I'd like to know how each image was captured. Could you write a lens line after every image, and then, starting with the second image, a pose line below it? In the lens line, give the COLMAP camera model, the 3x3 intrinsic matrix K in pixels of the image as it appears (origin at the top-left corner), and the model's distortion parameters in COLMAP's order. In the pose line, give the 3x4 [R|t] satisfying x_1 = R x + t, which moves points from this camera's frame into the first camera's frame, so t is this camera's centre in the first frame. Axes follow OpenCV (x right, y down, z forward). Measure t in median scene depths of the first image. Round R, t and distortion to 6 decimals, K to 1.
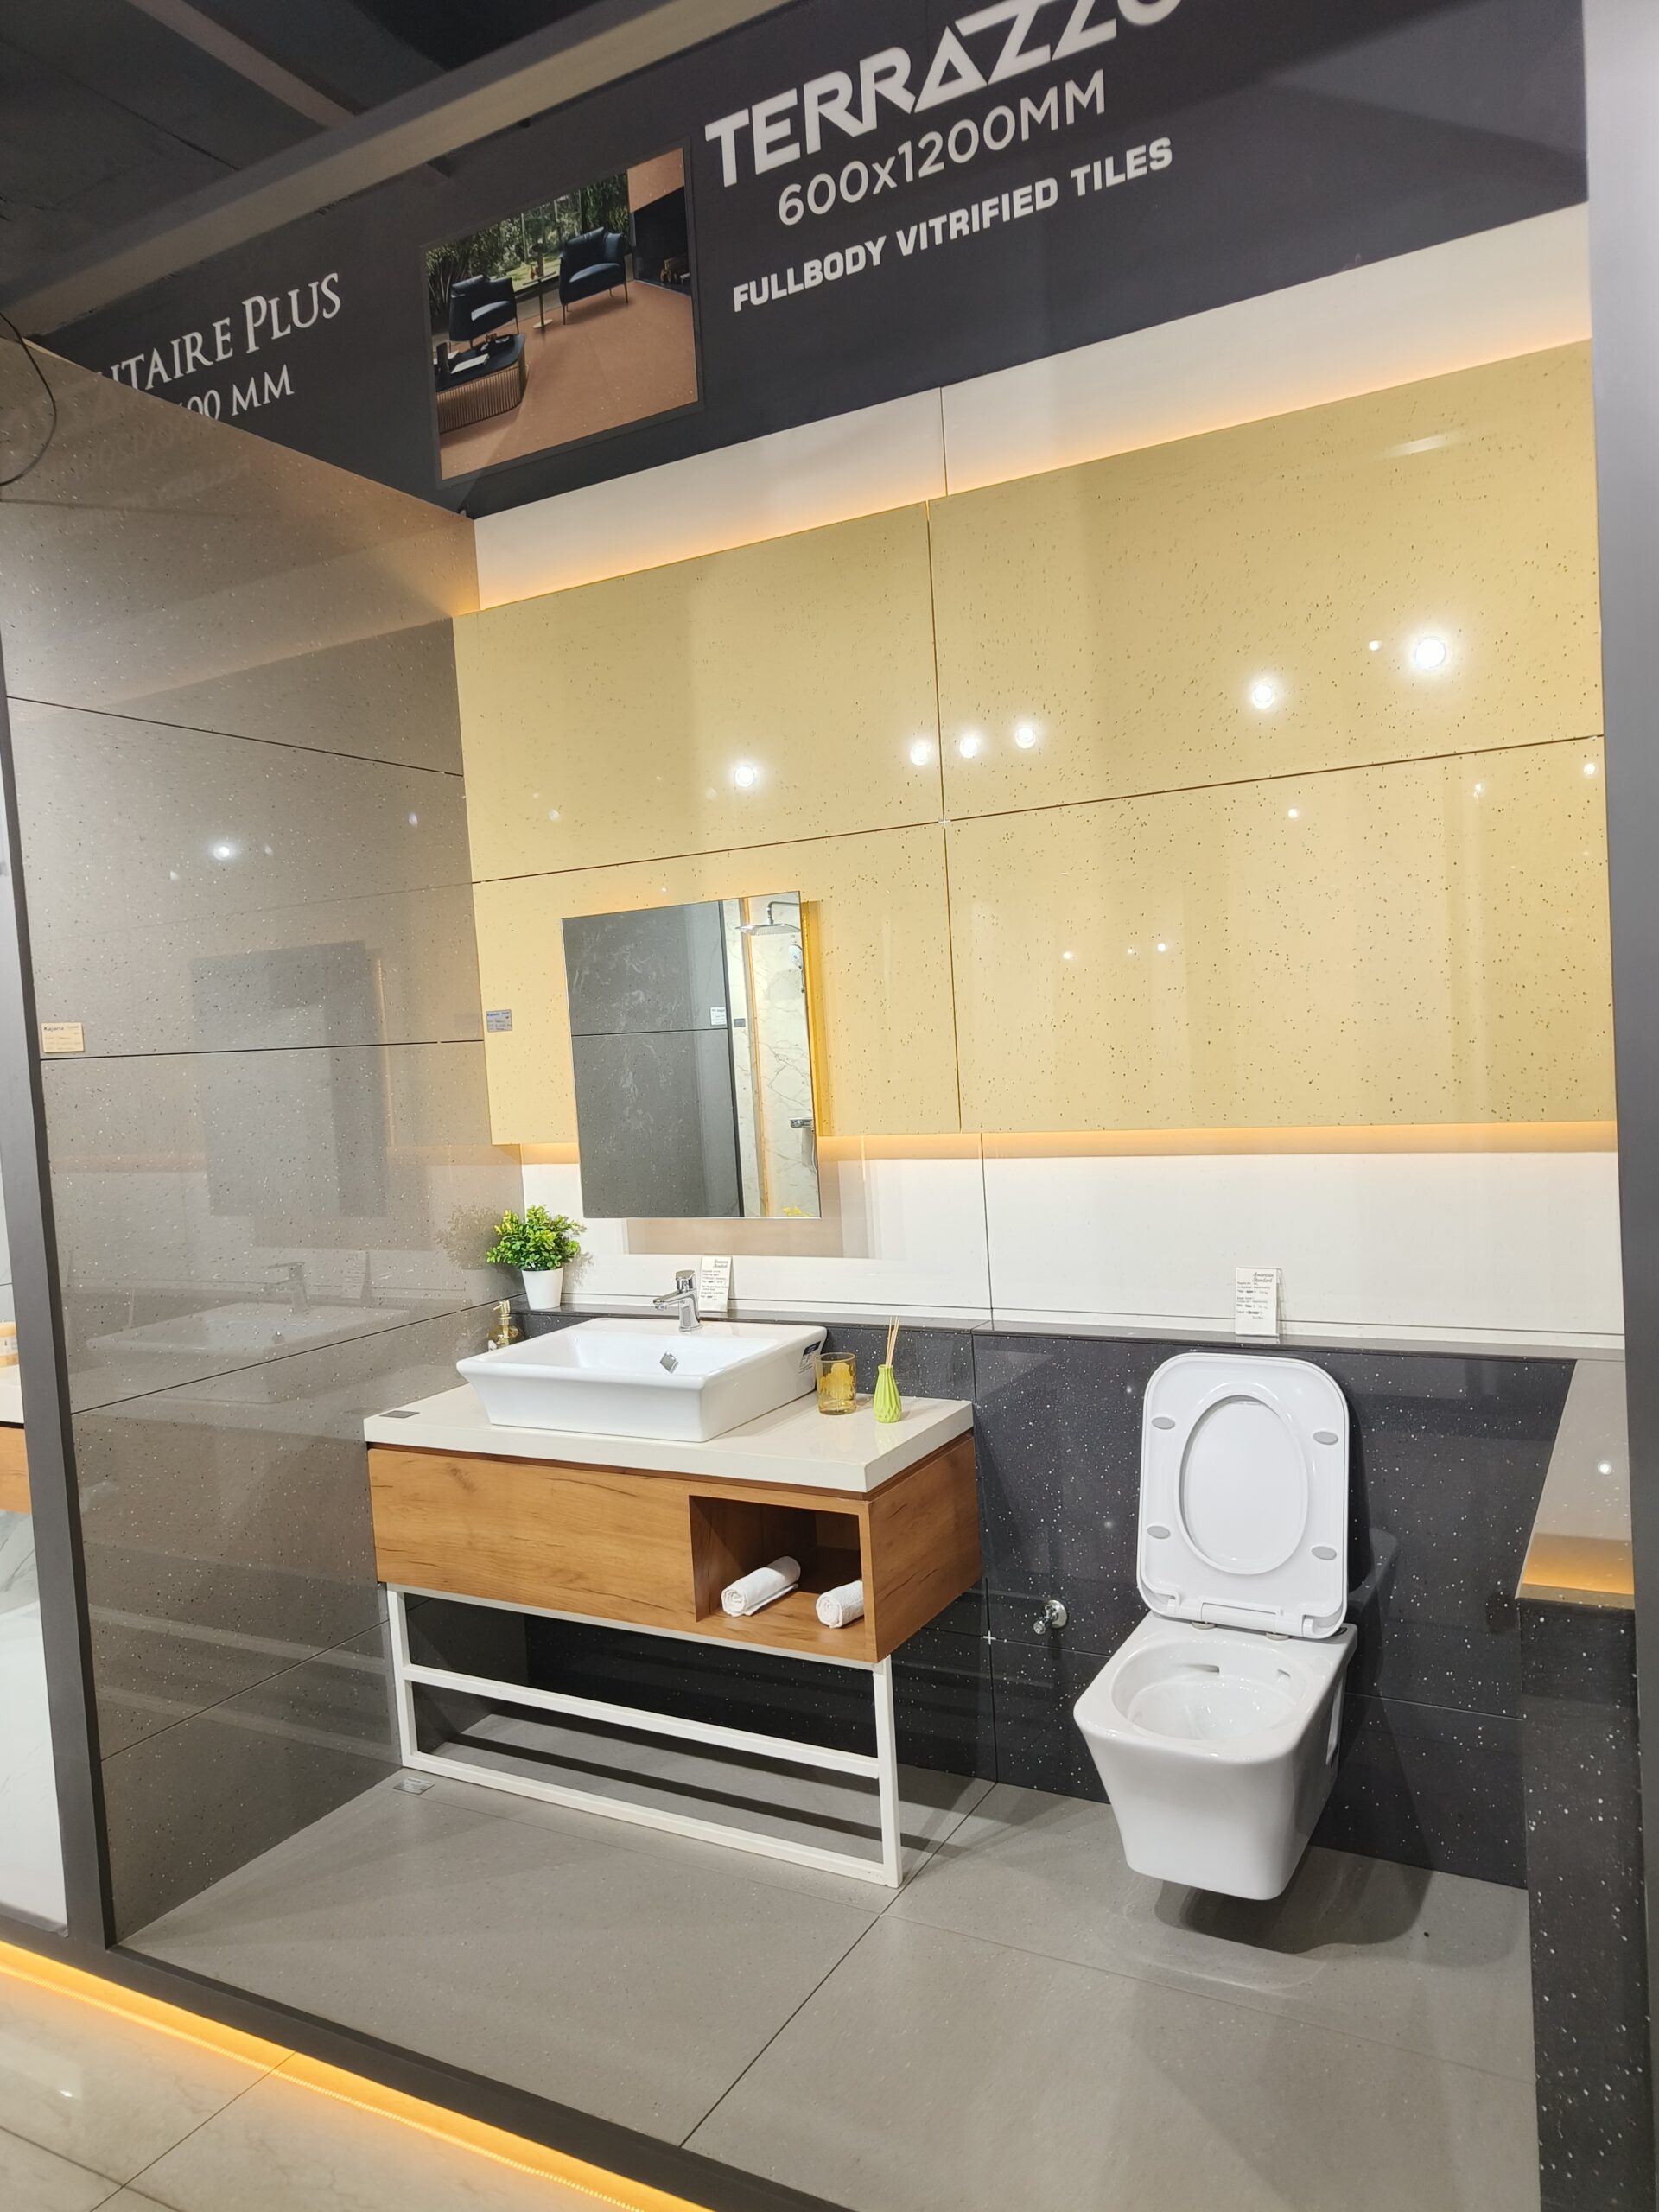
lens RADIAL K [[1531.2, 0, 850.0], [0, 1531.2, 1120.5], [0, 0, 1]] dist [0.001939, 0.009385]
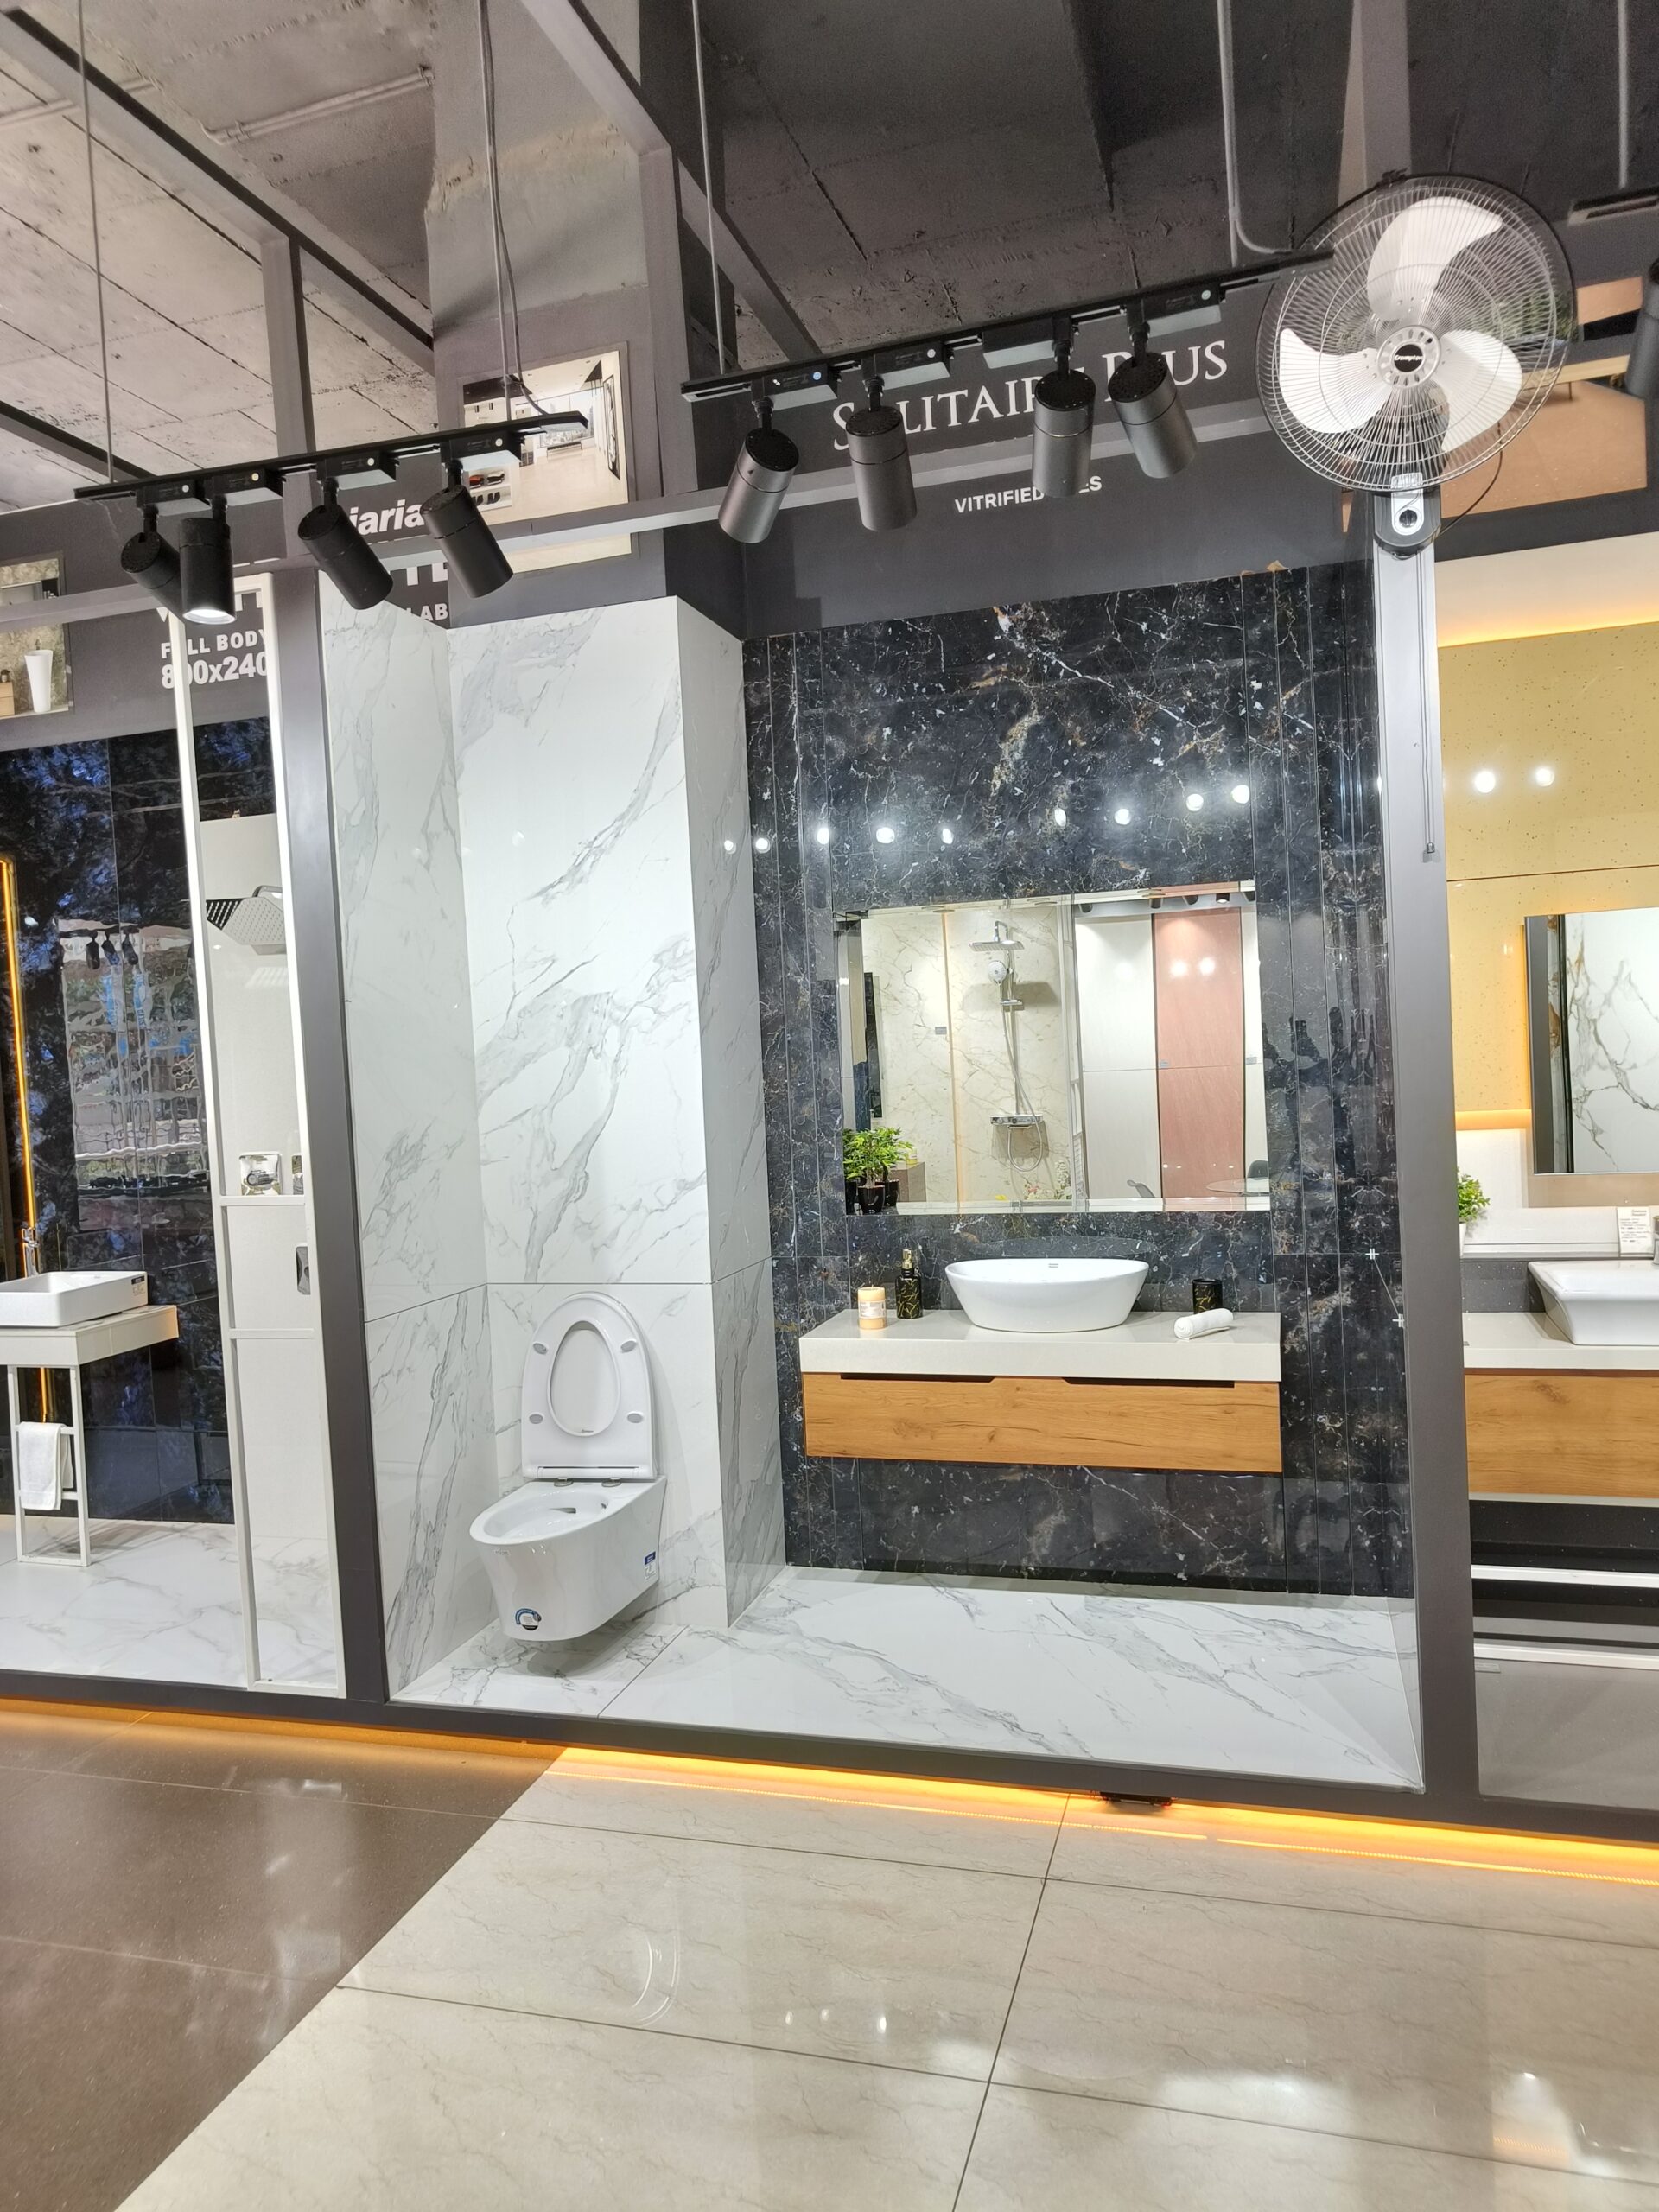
lens RADIAL K [[1531.2, 0, 825.3], [0, 1531.2, 1110.3], [0, 0, 1]] dist [0.001939, 0.009385]
pose [[0.977836, -0.000719, 0.209371, -1.047487], [0.006330, 0.999639, -0.026129, 0.047051], [-0.209276, 0.026875, 0.977487, -0.025707]]
